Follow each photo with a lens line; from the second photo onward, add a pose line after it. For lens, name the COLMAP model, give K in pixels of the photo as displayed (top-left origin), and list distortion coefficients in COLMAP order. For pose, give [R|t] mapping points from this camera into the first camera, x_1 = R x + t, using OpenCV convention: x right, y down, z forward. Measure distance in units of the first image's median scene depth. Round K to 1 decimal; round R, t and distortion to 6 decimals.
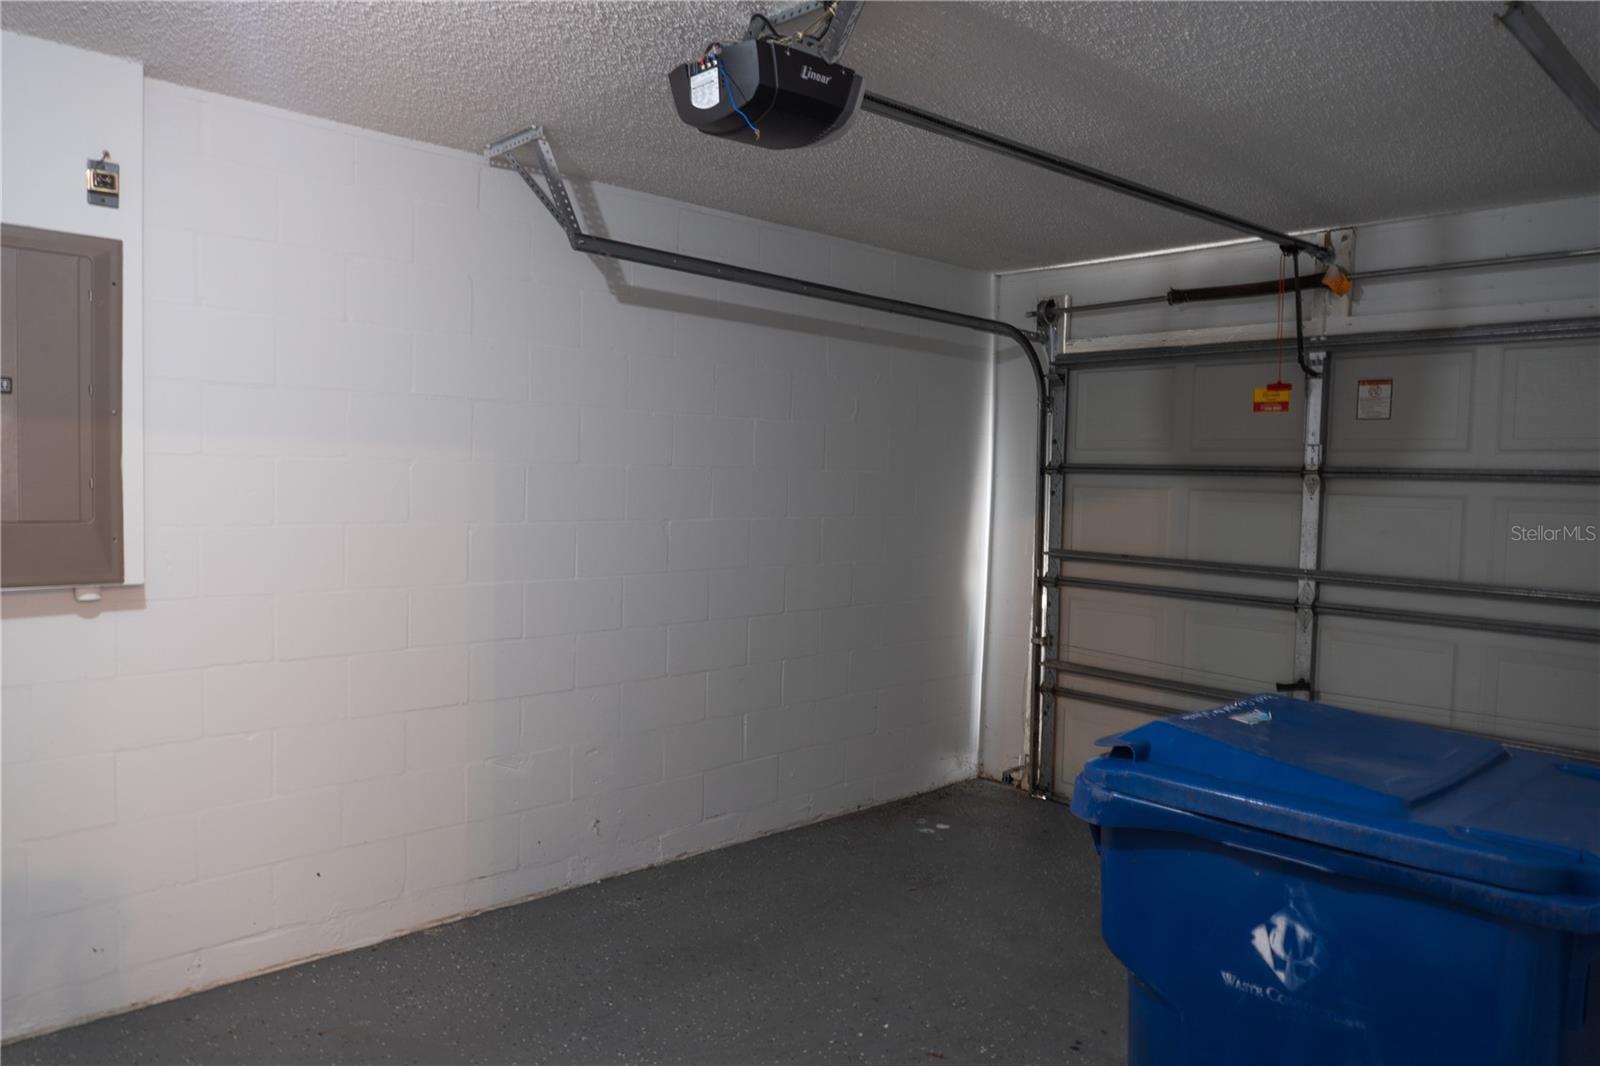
lens RADIAL K [[1065.9, 0, 801.9], [0, 1065.9, 533.2], [0, 0, 1]] dist [-0.024652, 0.002252]
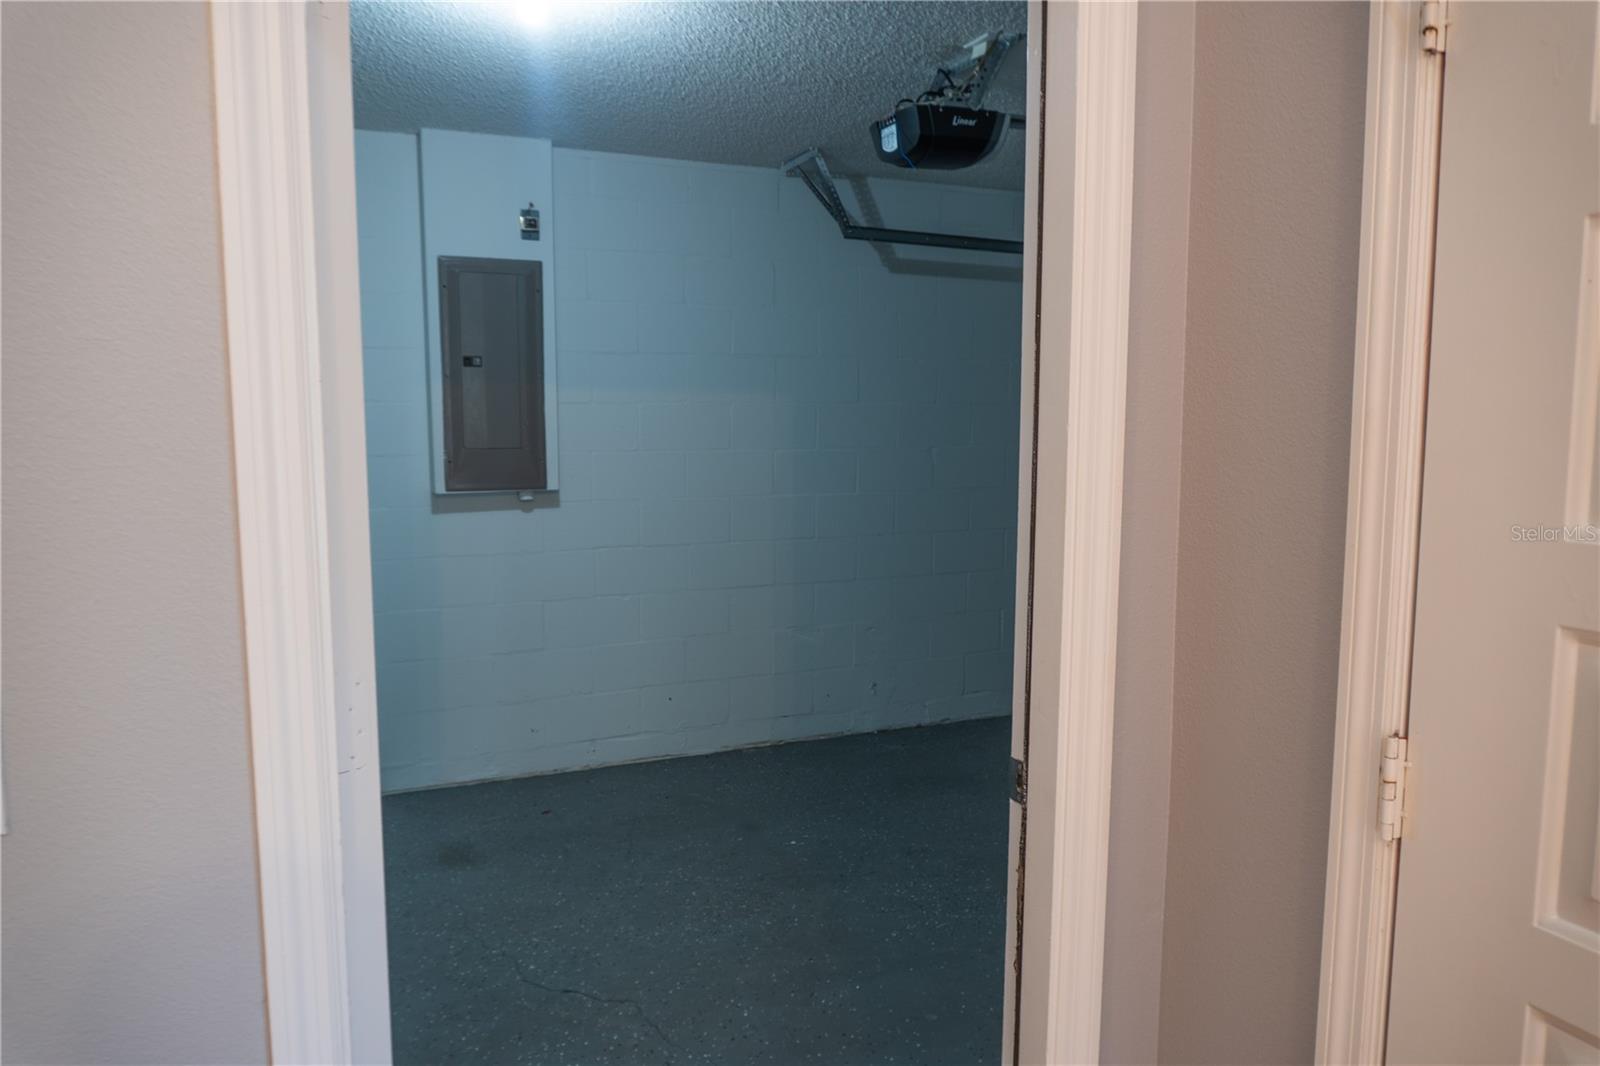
lens RADIAL K [[1065.9, 0, 801.9], [0, 1065.9, 533.2], [0, 0, 1]] dist [-0.024652, 0.002252]
pose [[0.942126, 0.015909, -0.334882, 0.207784], [0.002263, 0.998549, 0.053804, 0.028468], [0.335252, -0.051448, 0.940723, -0.306724]]
